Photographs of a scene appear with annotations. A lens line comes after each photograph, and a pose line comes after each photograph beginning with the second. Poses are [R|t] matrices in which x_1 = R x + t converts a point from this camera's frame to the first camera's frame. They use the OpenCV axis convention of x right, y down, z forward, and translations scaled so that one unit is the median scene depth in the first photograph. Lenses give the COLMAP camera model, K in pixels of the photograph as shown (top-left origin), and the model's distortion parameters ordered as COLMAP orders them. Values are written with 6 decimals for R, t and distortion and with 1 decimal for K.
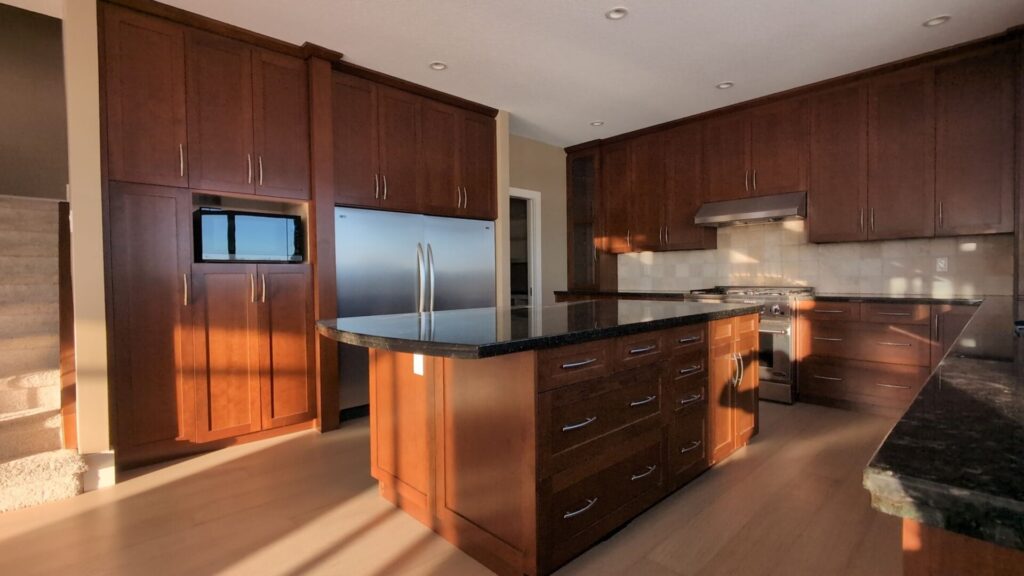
lens RADIAL K [[468.2, 0, 511.0], [0, 468.2, 287.0], [0, 0, 1]] dist [0.009880, 0.000190]
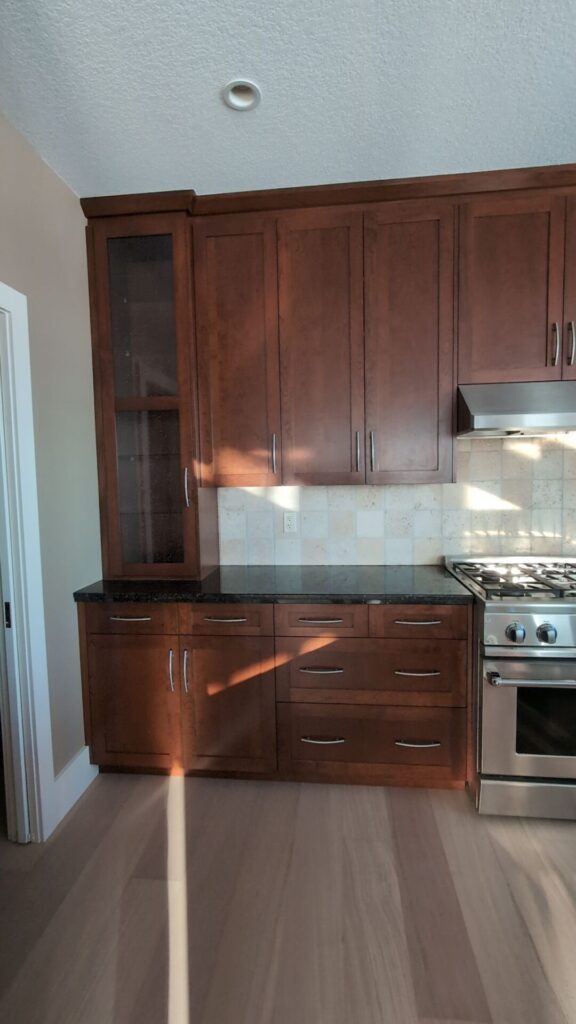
lens RADIAL K [[468.2, 0, 285.7], [0, 468.2, 512.5], [0, 0, 1]] dist [0.009880, 0.000190]
pose [[0.770925, -0.049316, 0.635013, -0.010721], [0.023629, 0.998526, 0.048861, -0.077309], [-0.636487, -0.022664, 0.770954, 0.722400]]
